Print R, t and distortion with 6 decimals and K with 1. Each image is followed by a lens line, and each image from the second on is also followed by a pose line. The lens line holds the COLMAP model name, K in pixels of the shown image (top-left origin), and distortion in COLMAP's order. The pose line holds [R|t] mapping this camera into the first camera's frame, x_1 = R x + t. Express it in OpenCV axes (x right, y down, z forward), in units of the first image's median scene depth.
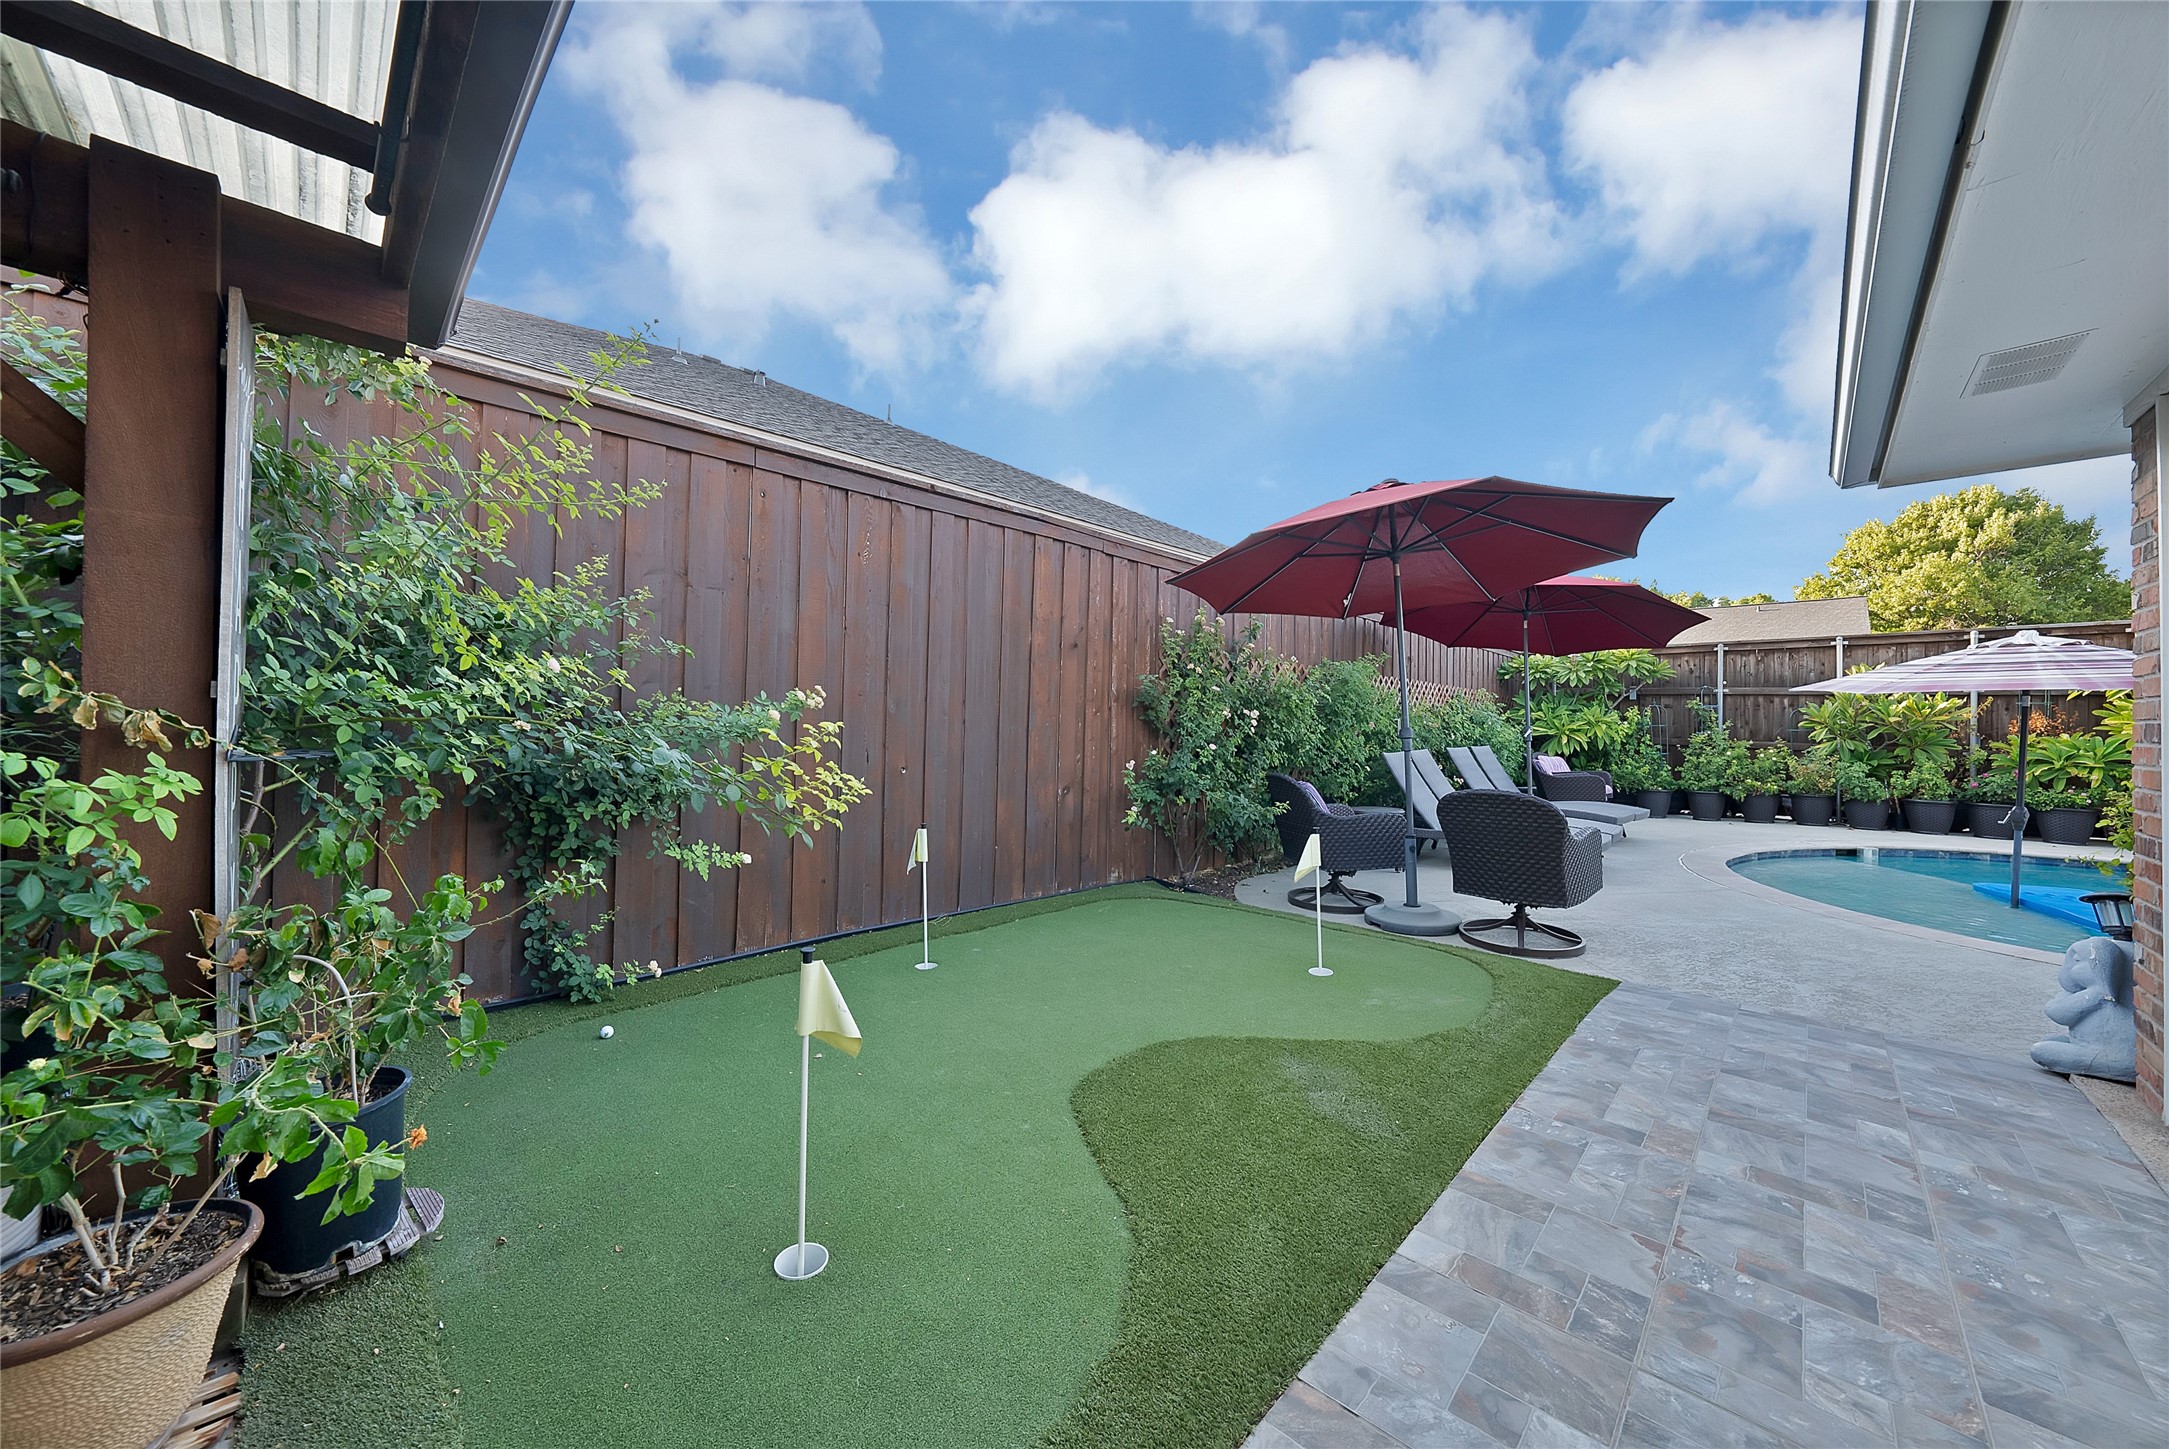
lens RADIAL K [[768.8, 0, 1075.1], [0, 768.8, 710.1], [0, 0, 1]] dist [-0.026262, 0.006330]
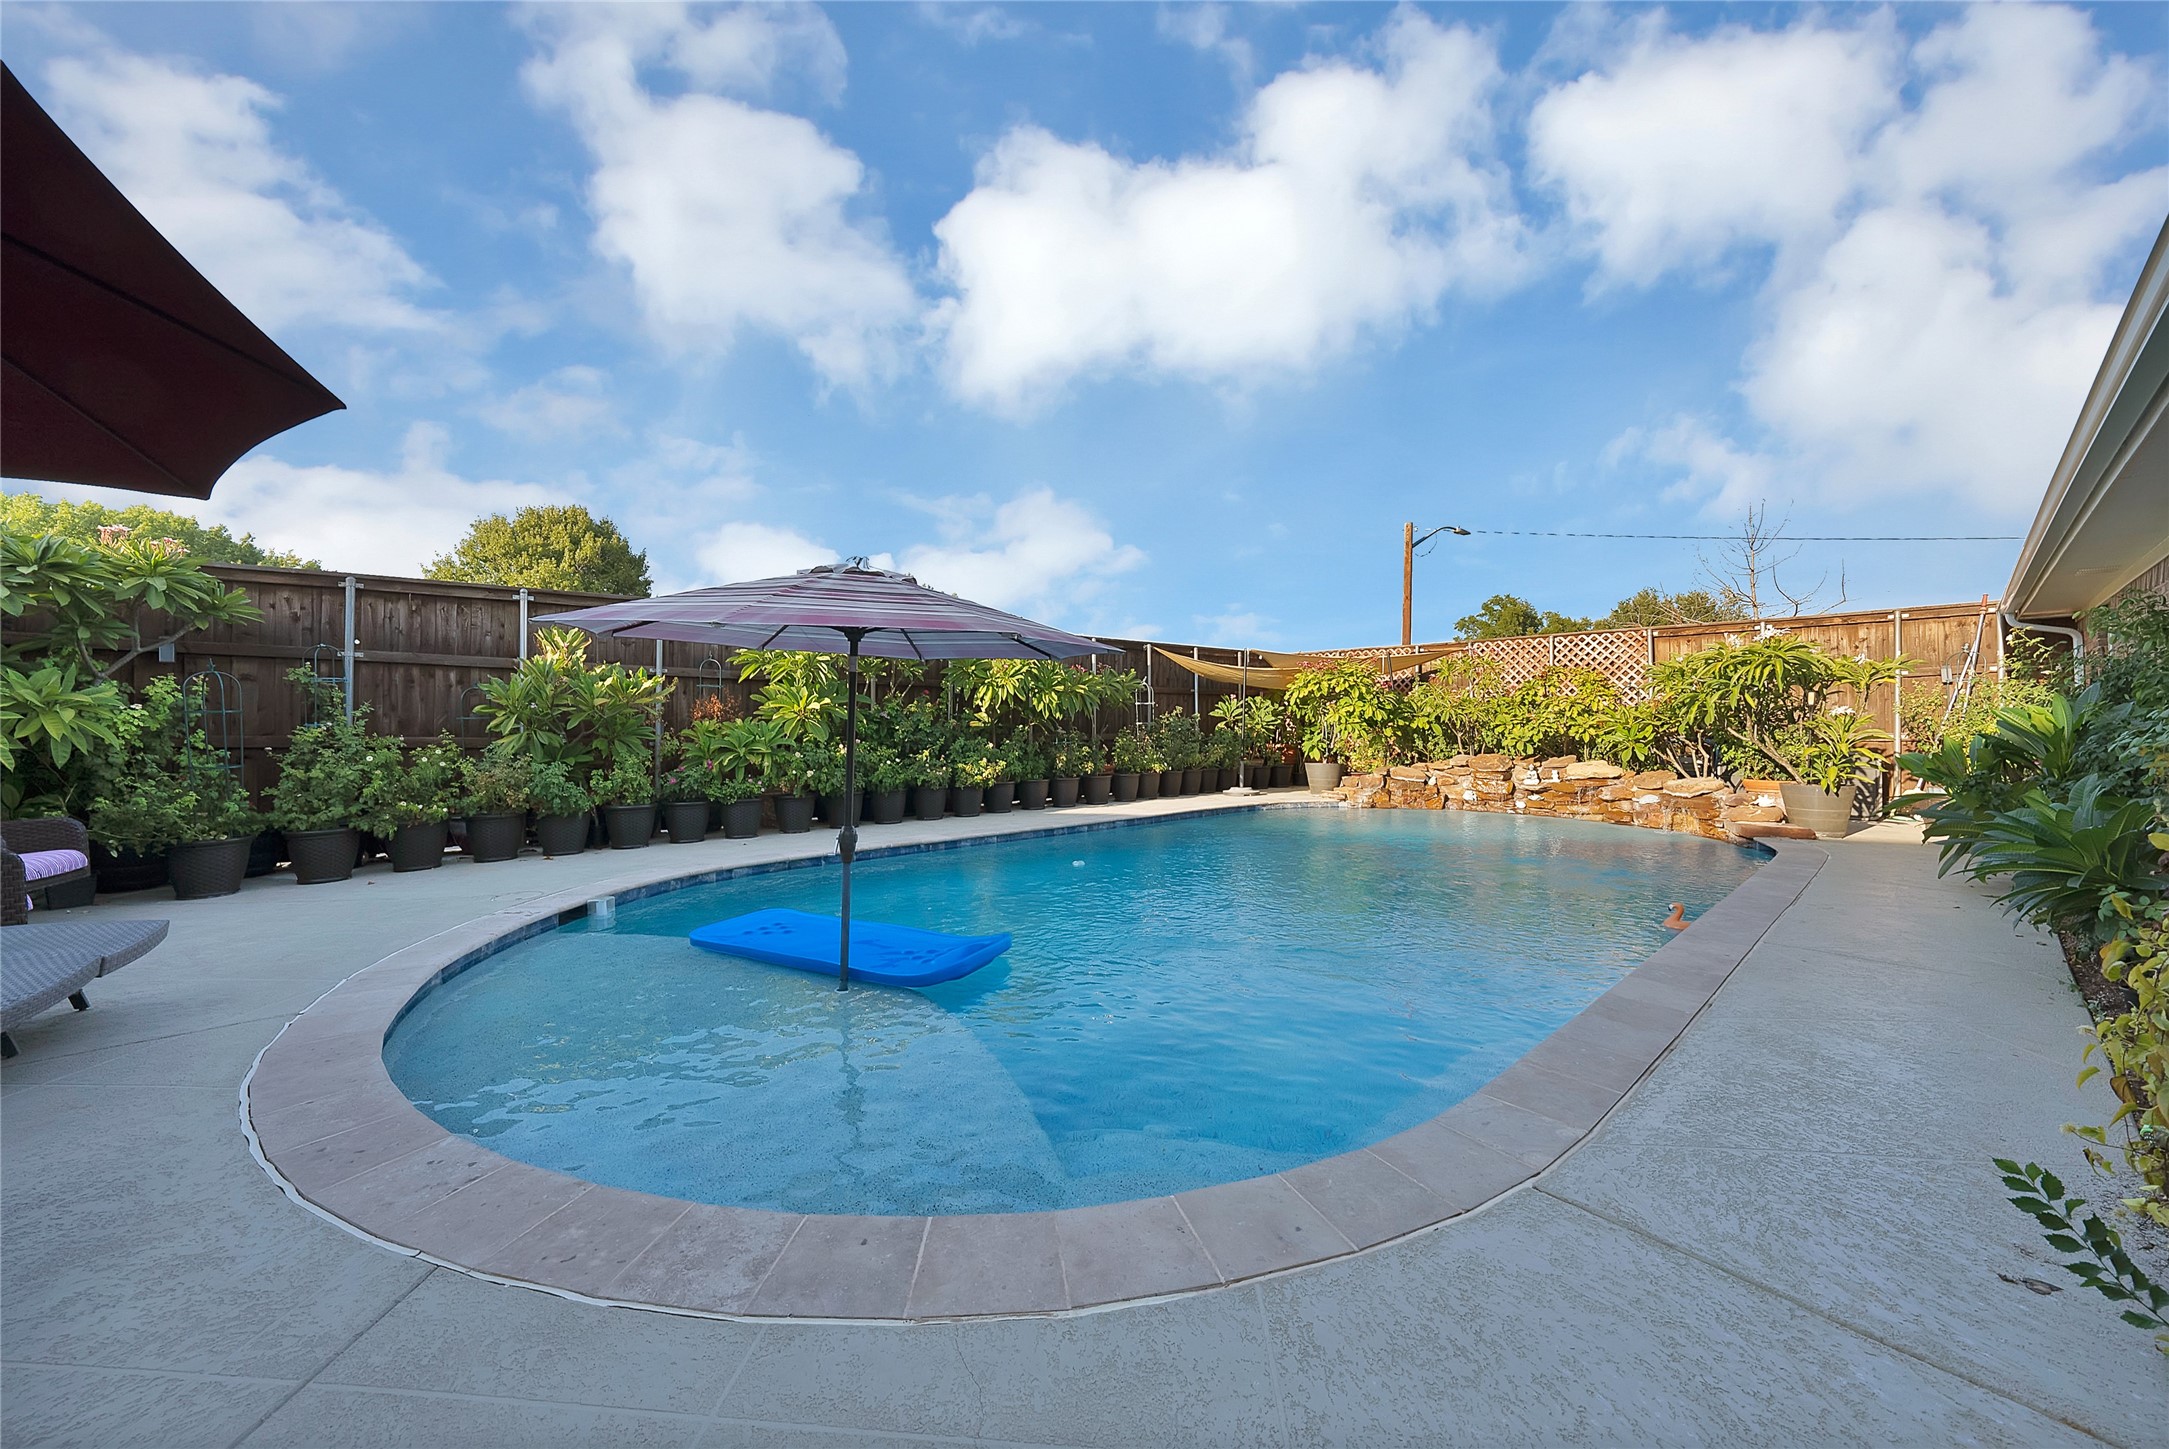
lens RADIAL K [[768.8, 0, 1075.1], [0, 768.8, 710.1], [0, 0, 1]] dist [-0.026262, 0.006330]
pose [[0.086819, 0.003556, 0.996218, 0.323386], [-0.009227, 0.999954, -0.002766, 0.015785], [-0.996181, -0.008952, 0.086848, 0.394411]]
